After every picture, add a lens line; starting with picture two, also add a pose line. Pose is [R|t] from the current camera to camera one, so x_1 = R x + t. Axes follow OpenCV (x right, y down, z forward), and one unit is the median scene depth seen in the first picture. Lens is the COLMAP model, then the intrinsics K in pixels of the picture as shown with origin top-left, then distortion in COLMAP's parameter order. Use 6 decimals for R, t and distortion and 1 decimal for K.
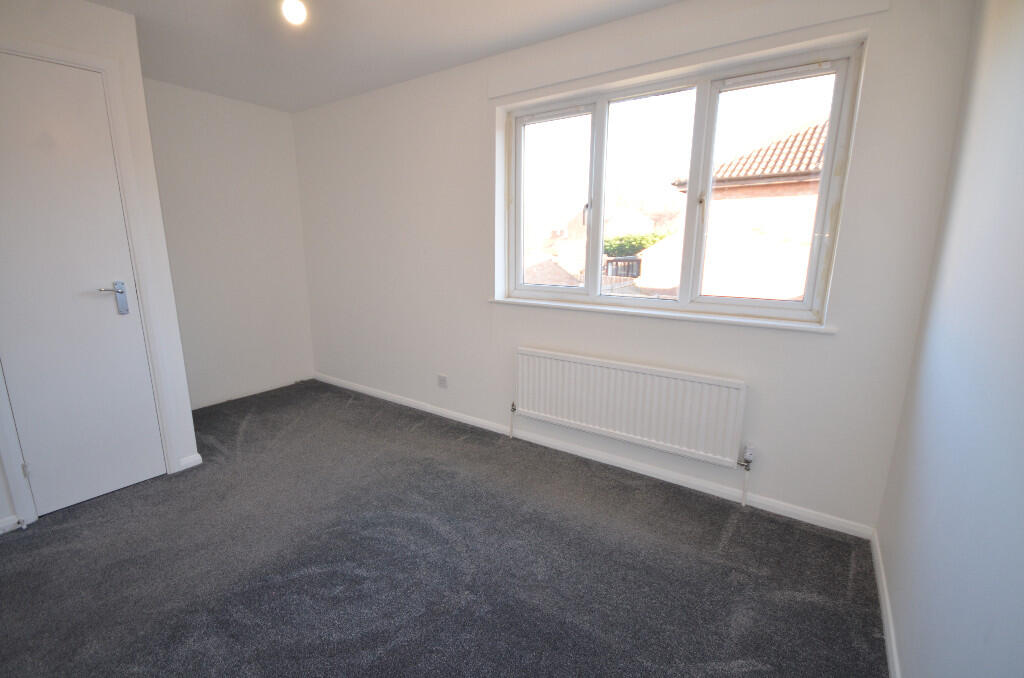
lens RADIAL K [[444.7, 0, 499.3], [0, 444.7, 347.5], [0, 0, 1]] dist [-0.013179, -0.008926]
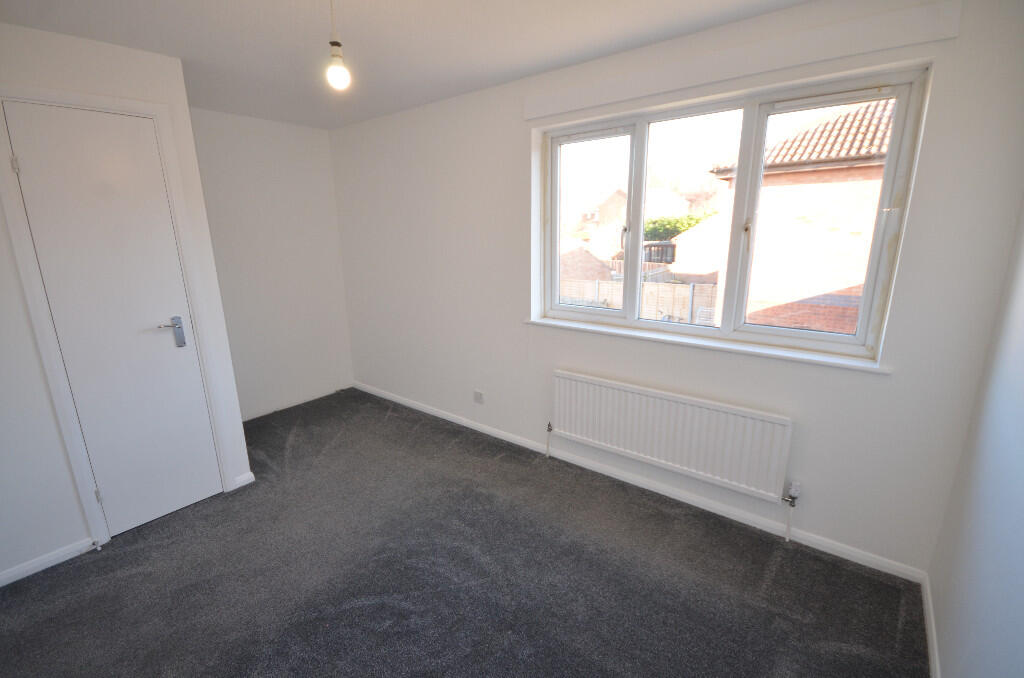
lens RADIAL K [[444.7, 0, 497.3], [0, 444.7, 348.9], [0, 0, 1]] dist [-0.013179, -0.008926]
pose [[0.997355, -0.003338, -0.072608, -0.018008], [0.005521, 0.999538, 0.029882, -0.102374], [0.072474, -0.030204, 0.996913, -0.008176]]
